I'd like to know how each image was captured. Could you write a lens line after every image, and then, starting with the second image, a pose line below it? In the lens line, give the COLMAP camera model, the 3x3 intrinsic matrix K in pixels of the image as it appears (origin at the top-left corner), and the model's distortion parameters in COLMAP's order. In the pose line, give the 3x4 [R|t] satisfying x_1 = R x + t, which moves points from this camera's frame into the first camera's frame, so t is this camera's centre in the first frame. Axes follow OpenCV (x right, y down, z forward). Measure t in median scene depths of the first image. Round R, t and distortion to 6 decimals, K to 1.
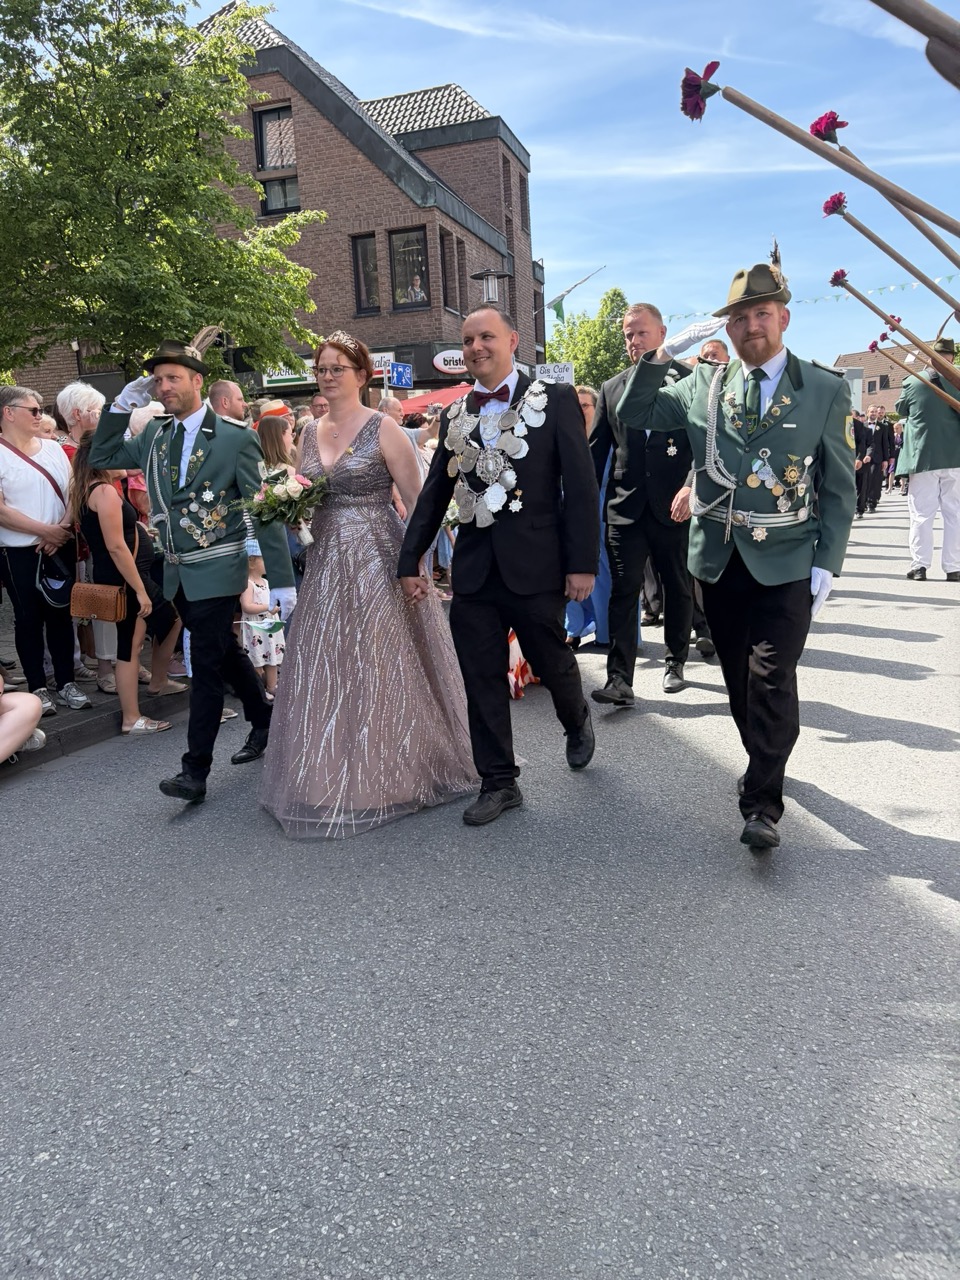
lens RADIAL K [[972.0, 0, 481.7], [0, 972.0, 643.2], [0, 0, 1]] dist [0.009360, 0.007792]
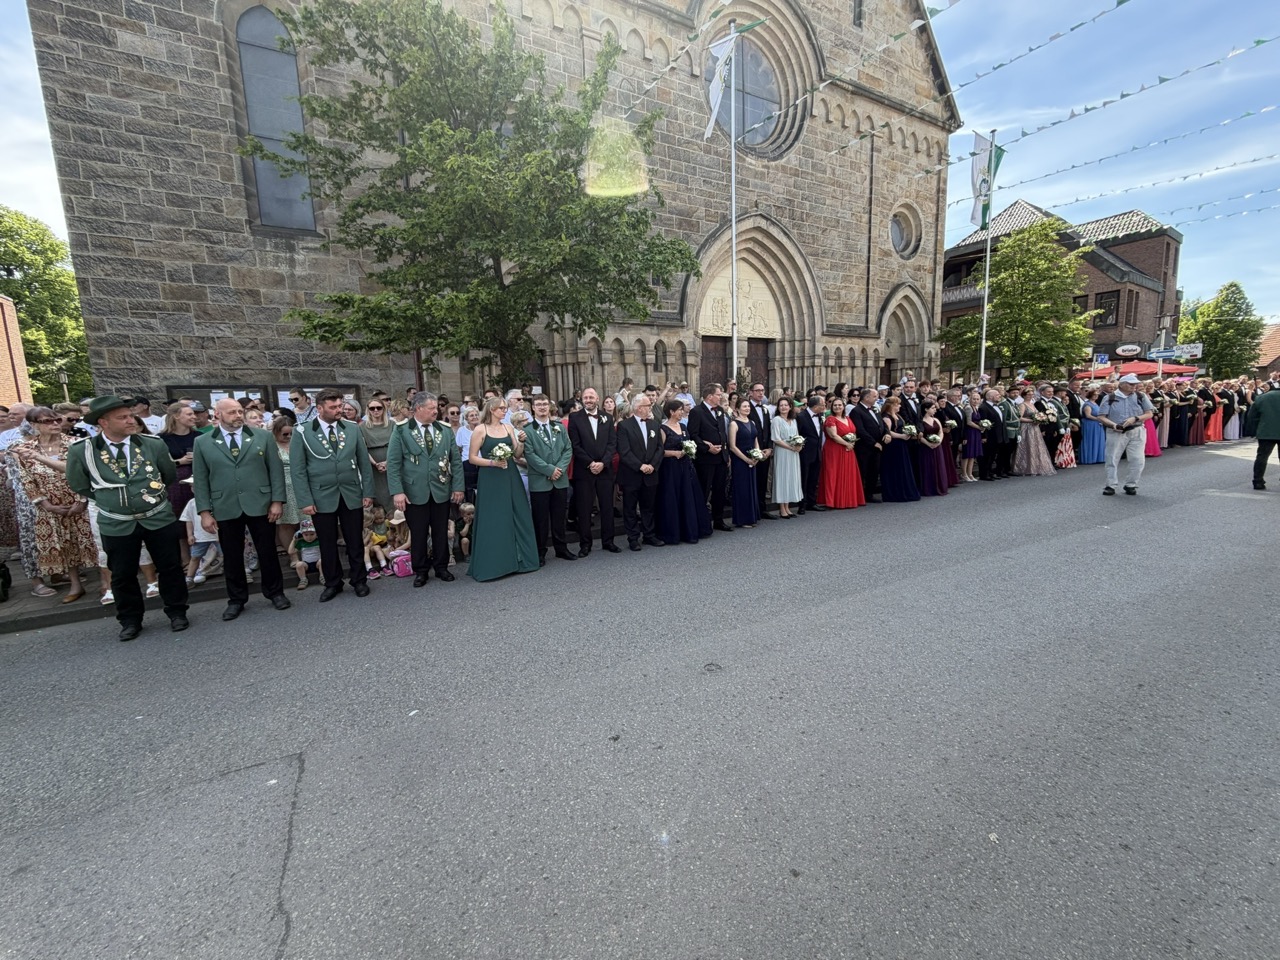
lens RADIAL K [[513.7, 0, 636.8], [0, 513.7, 497.4], [0, 0, 1]] dist [-0.003512, -0.000503]
pose [[0.769482, 0.114075, -0.628398, -0.115580], [-0.109173, 0.992931, 0.046567, 0.106609], [0.629269, 0.032772, 0.776497, -0.575604]]
